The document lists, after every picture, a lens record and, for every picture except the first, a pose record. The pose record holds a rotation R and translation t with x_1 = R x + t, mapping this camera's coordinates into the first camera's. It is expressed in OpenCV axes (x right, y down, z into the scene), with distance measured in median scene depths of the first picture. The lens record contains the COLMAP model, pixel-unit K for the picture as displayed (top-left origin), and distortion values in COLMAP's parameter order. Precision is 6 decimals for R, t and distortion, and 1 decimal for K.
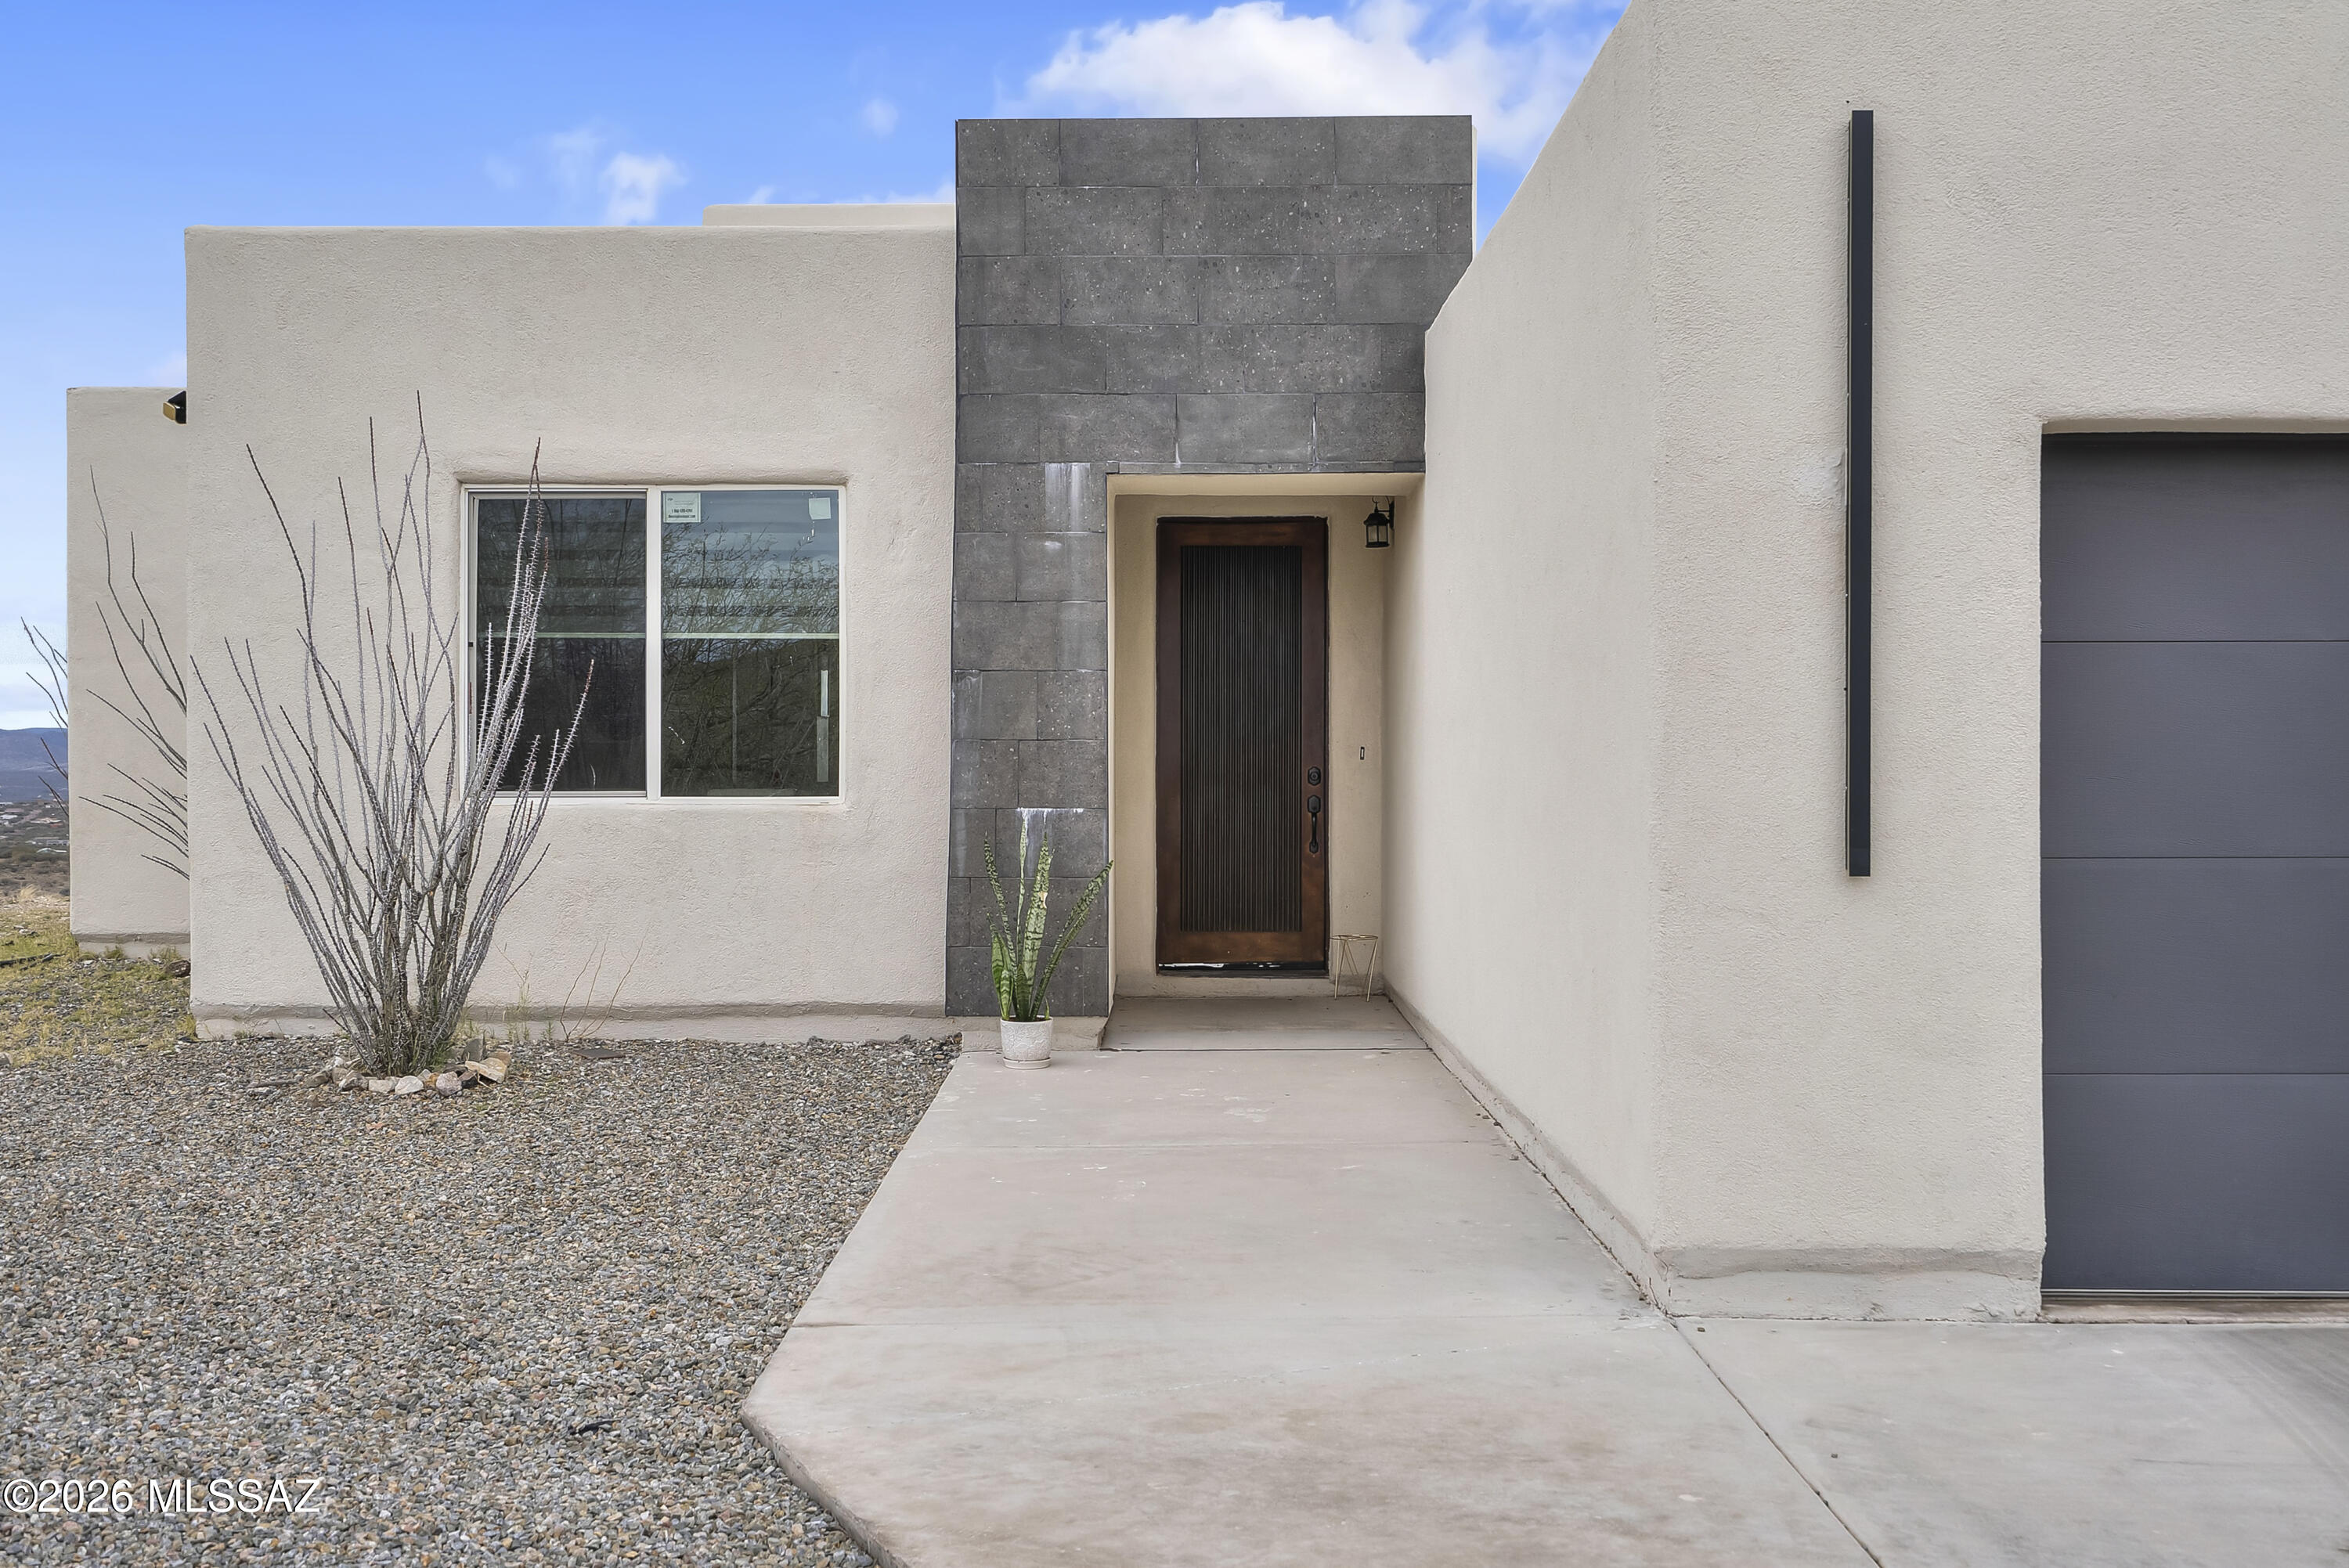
lens RADIAL K [[2325.6, 0, 1162.2], [0, 2325.6, 767.5], [0, 0, 1]] dist [-0.010296, 0.000000]
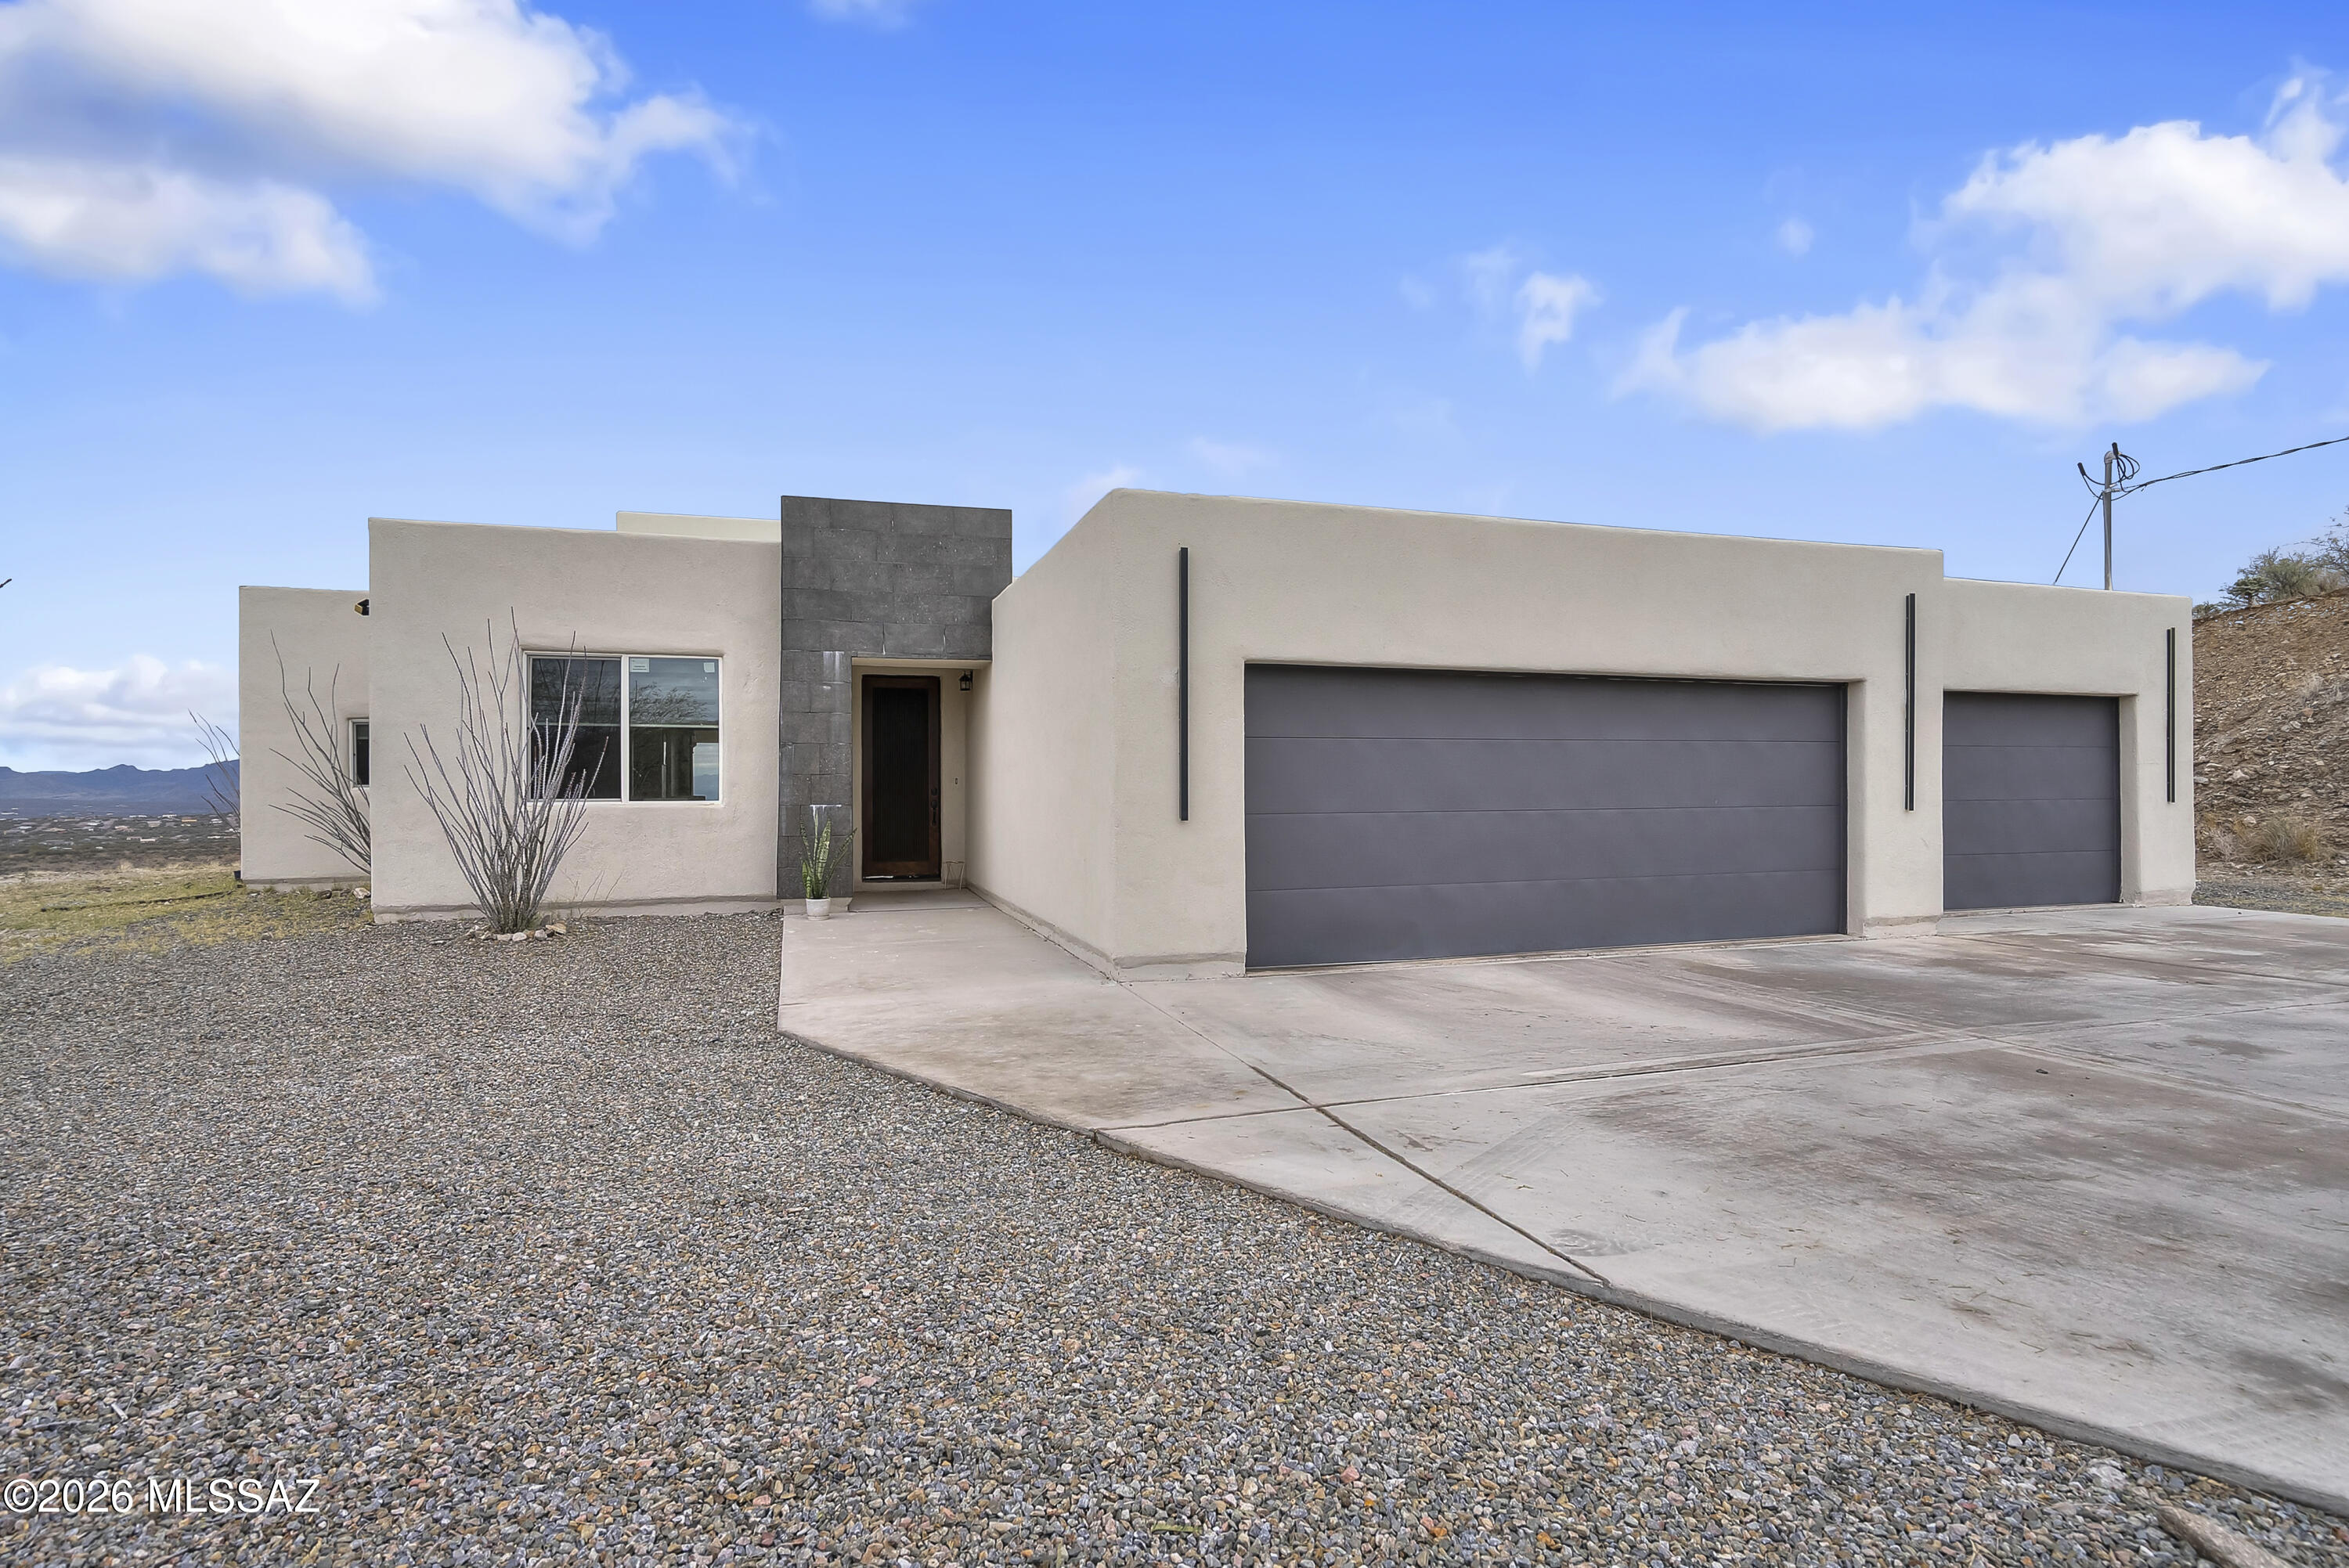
lens RADIAL K [[1122.0, 0, 1170.1], [0, 1122.0, 784.4], [0, 0, 1]] dist [0.001552, 0.000553]
pose [[0.953409, -0.001601, 0.301678, -0.057844], [0.003411, 0.999979, -0.005473, 0.004857], [-0.301663, 0.006247, 0.953394, -0.132369]]
